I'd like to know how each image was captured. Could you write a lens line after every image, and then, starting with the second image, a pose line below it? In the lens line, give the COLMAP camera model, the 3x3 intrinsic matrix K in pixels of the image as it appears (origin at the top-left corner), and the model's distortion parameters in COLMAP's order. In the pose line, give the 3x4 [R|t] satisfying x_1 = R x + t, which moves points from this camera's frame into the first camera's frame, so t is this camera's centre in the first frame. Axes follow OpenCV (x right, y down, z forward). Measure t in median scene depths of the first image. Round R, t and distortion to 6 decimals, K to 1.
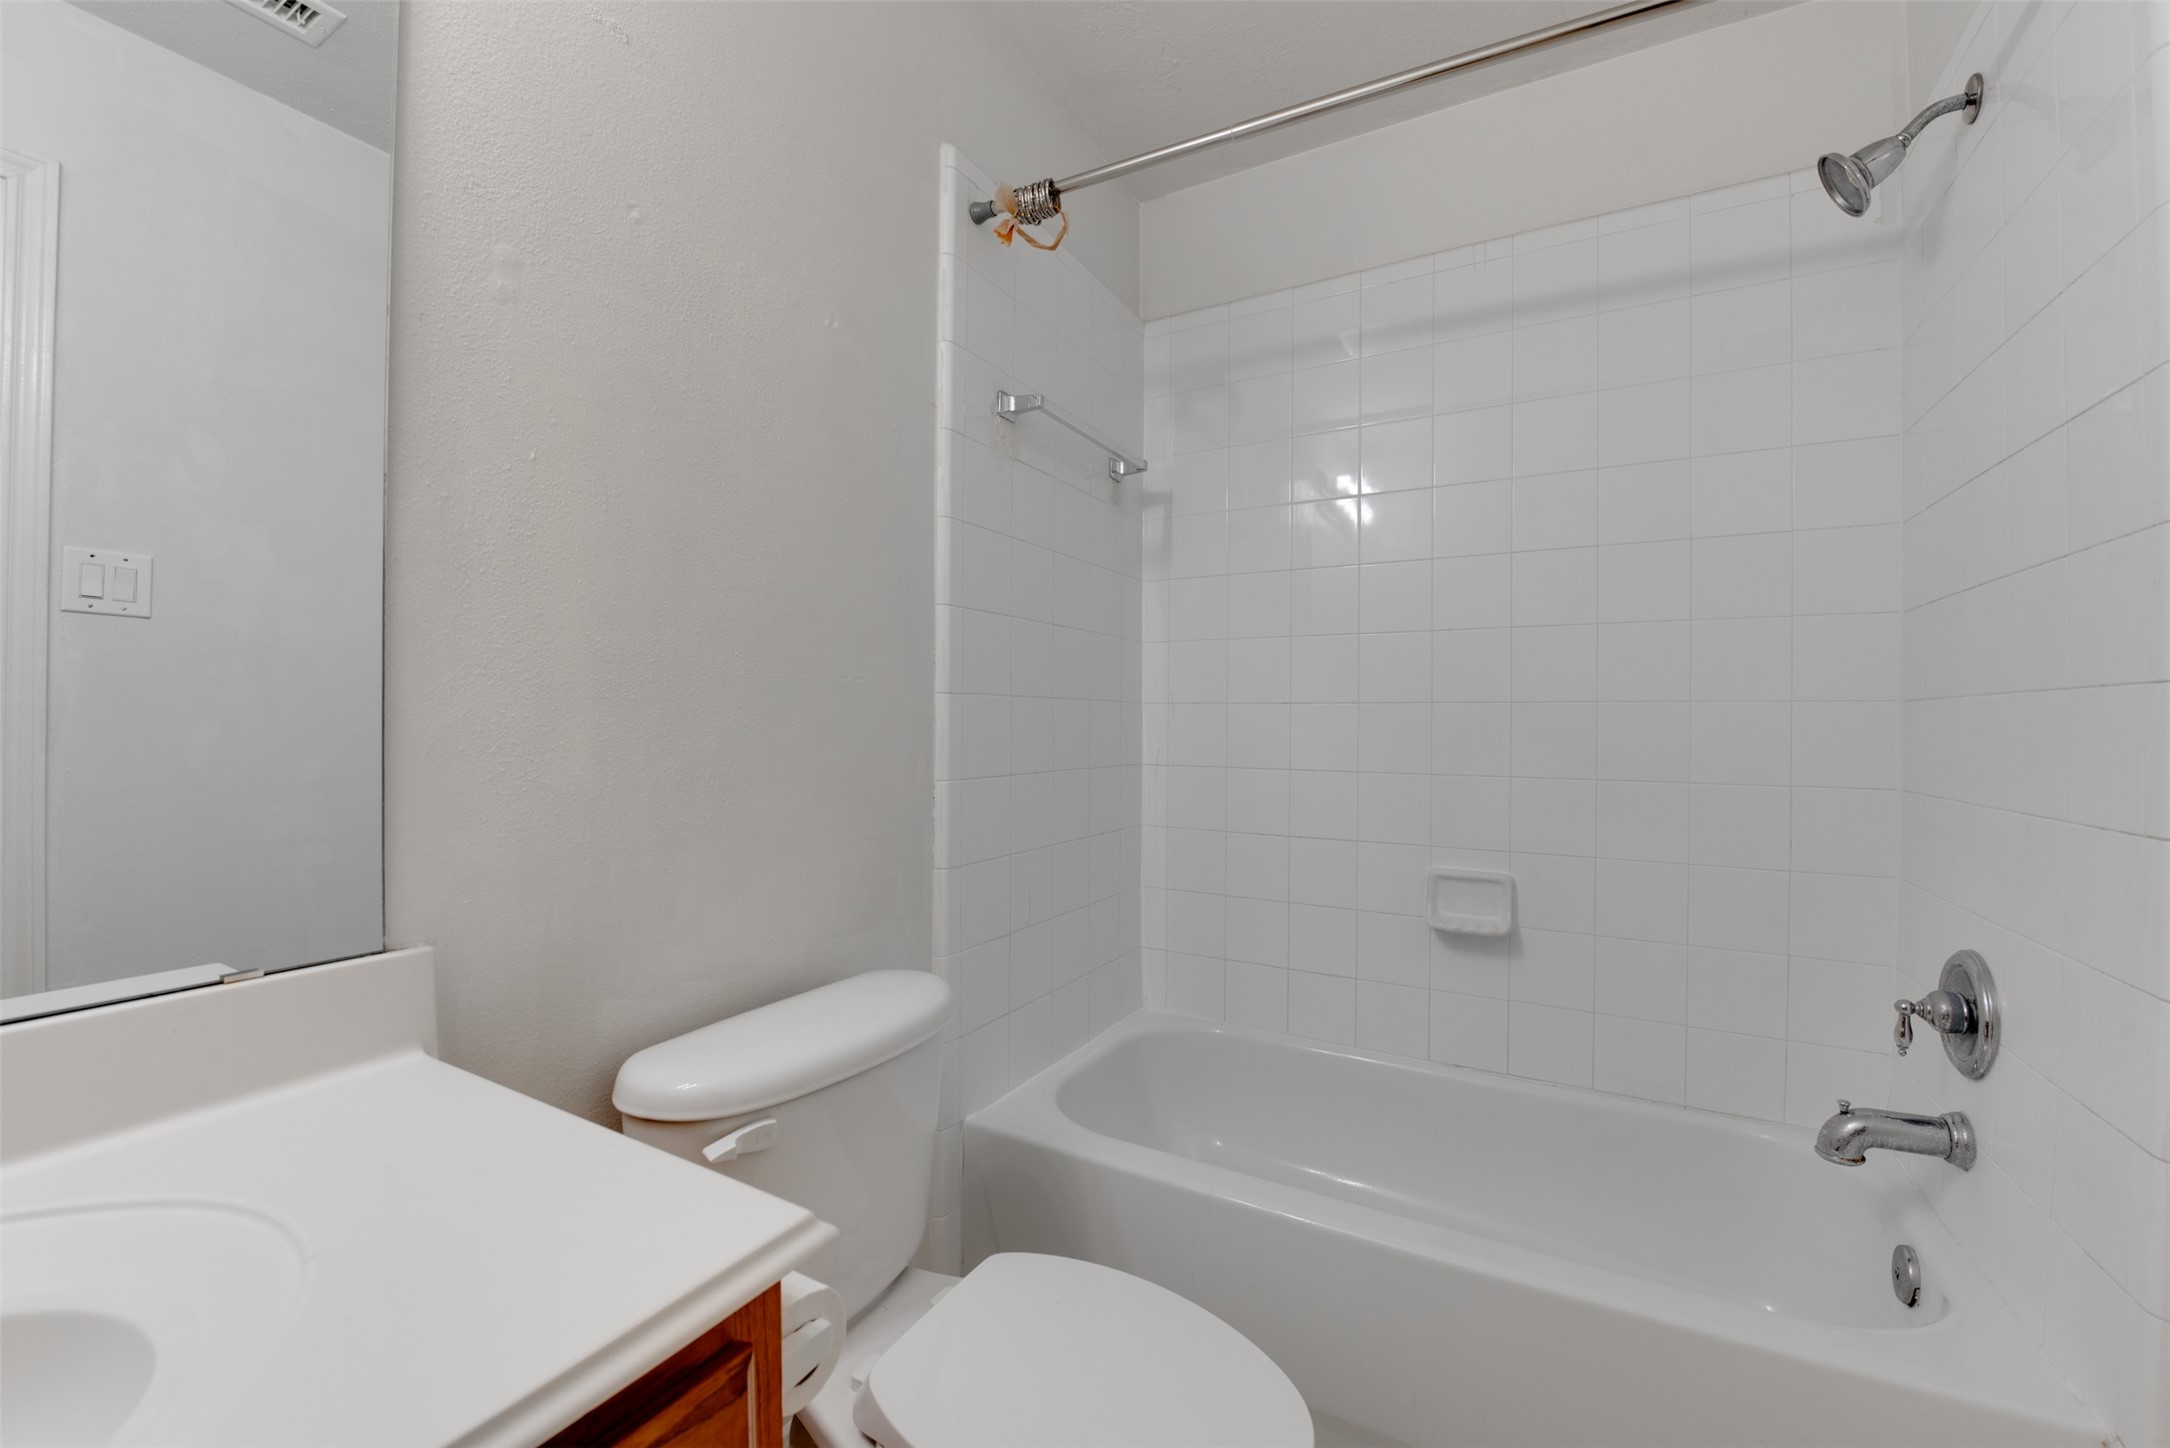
lens RADIAL K [[876.7, 0, 1085.7], [0, 876.7, 725.0], [0, 0, 1]] dist [-0.017510, -0.001021]
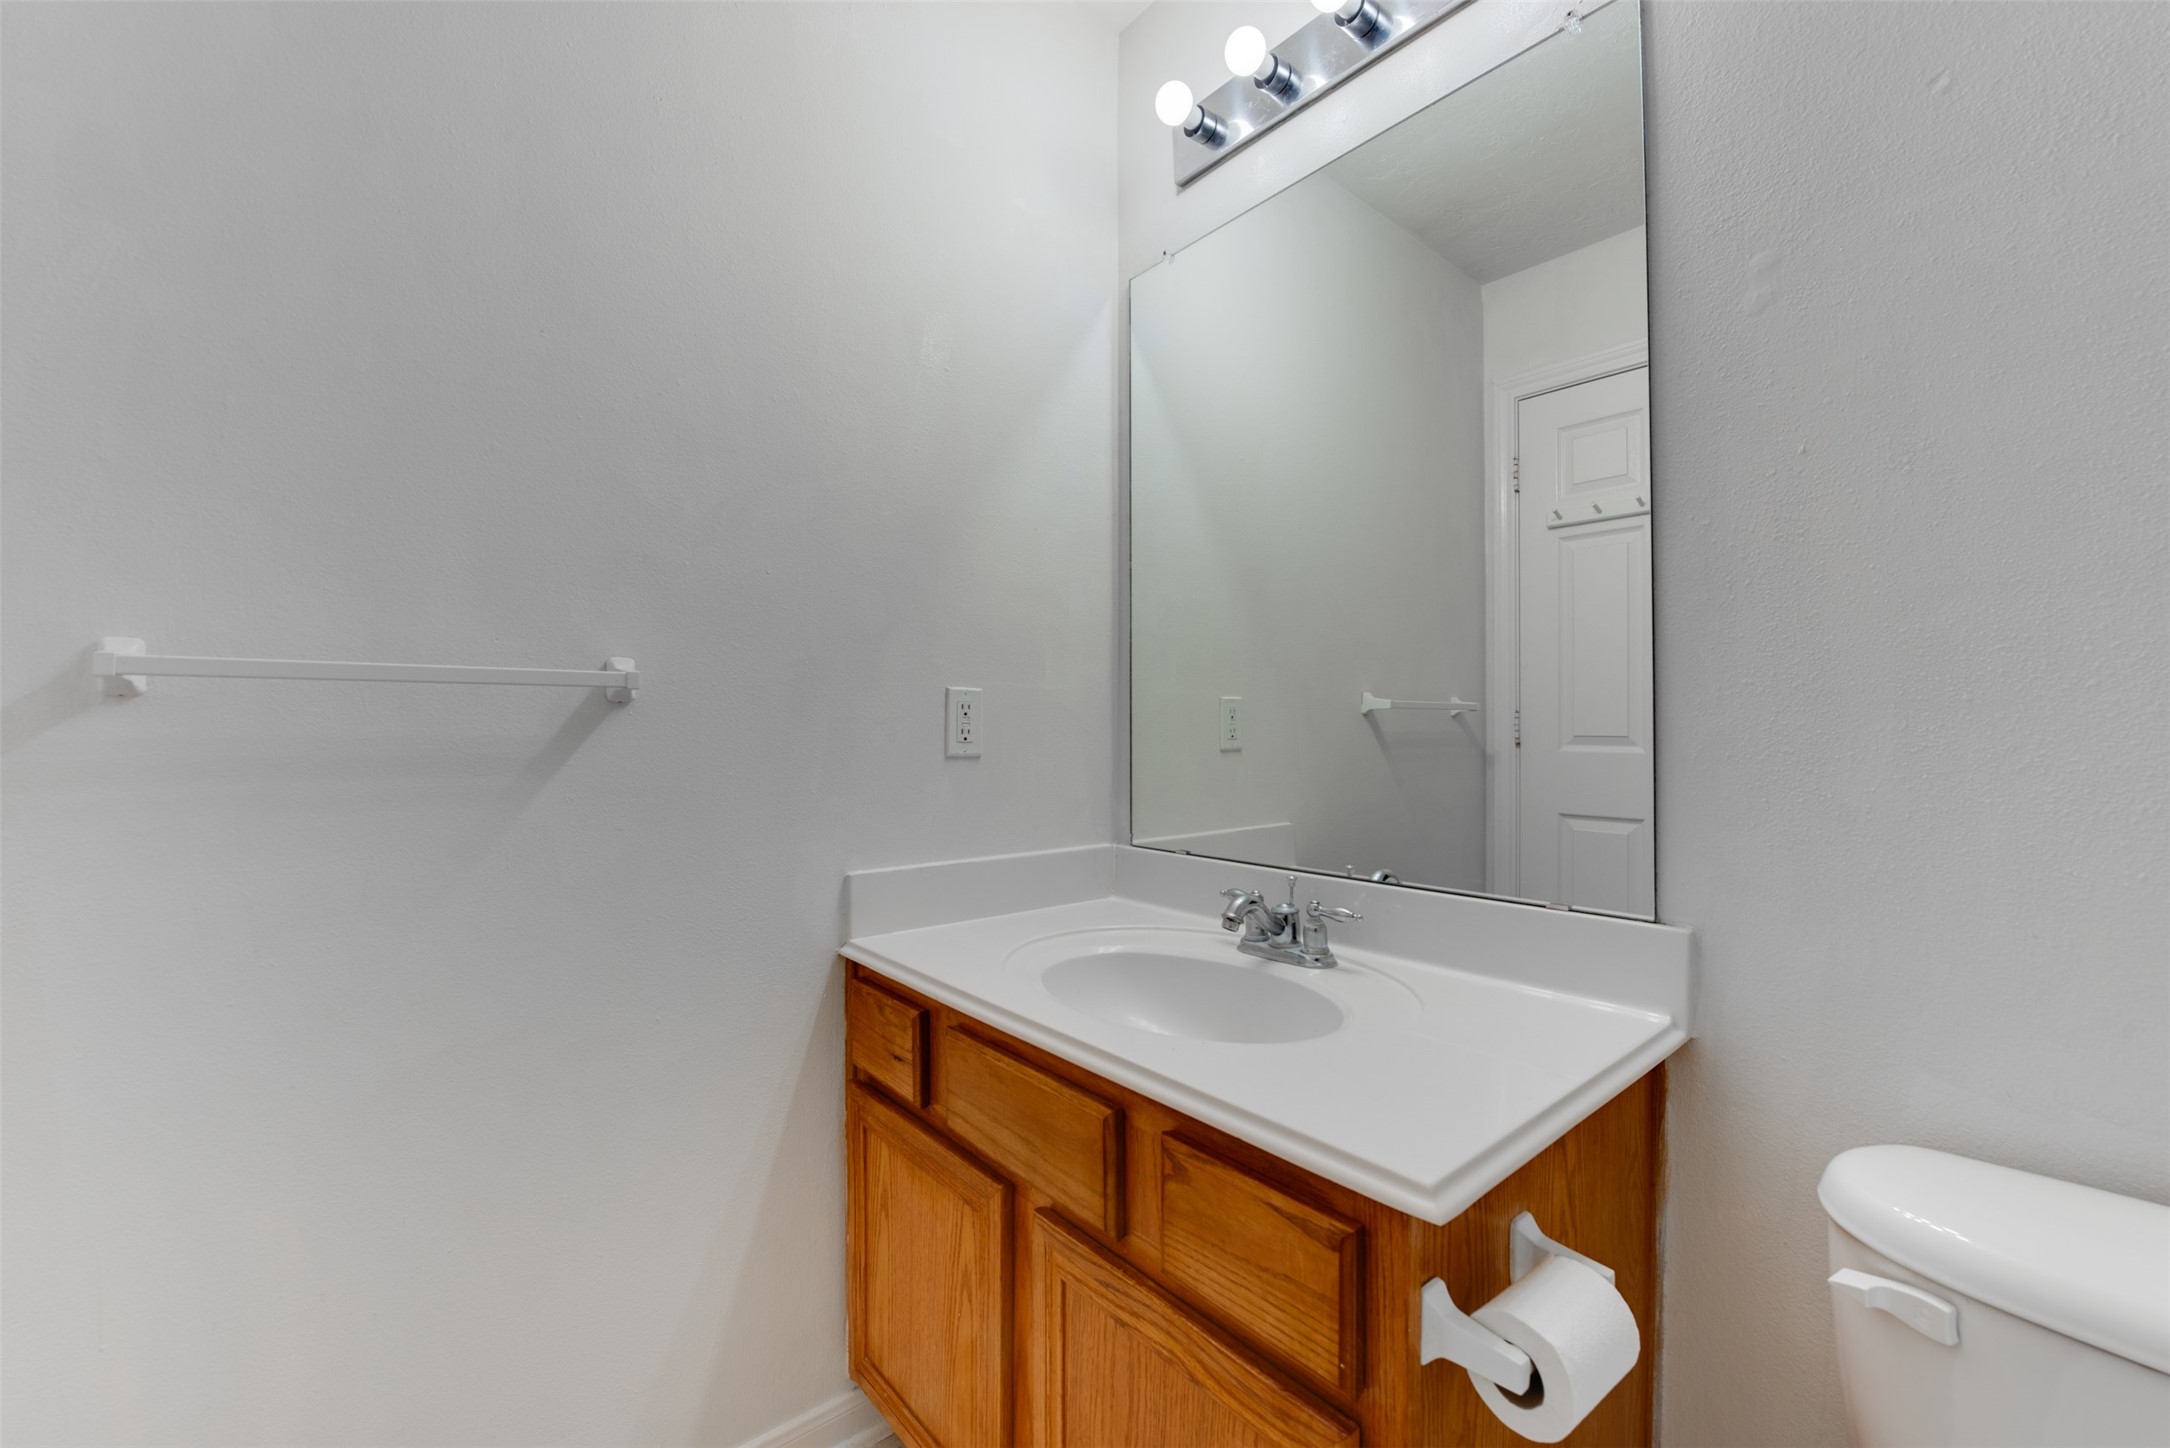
lens RADIAL K [[876.7, 0, 1084.9], [0, 876.7, 723.2], [0, 0, 1]] dist [-0.017510, -0.001021]
pose [[-0.353252, -0.013449, -0.935431, 0.526331], [-0.007704, 0.999905, -0.011467, 0.006263], [0.935496, 0.003156, -0.353322, 0.615362]]
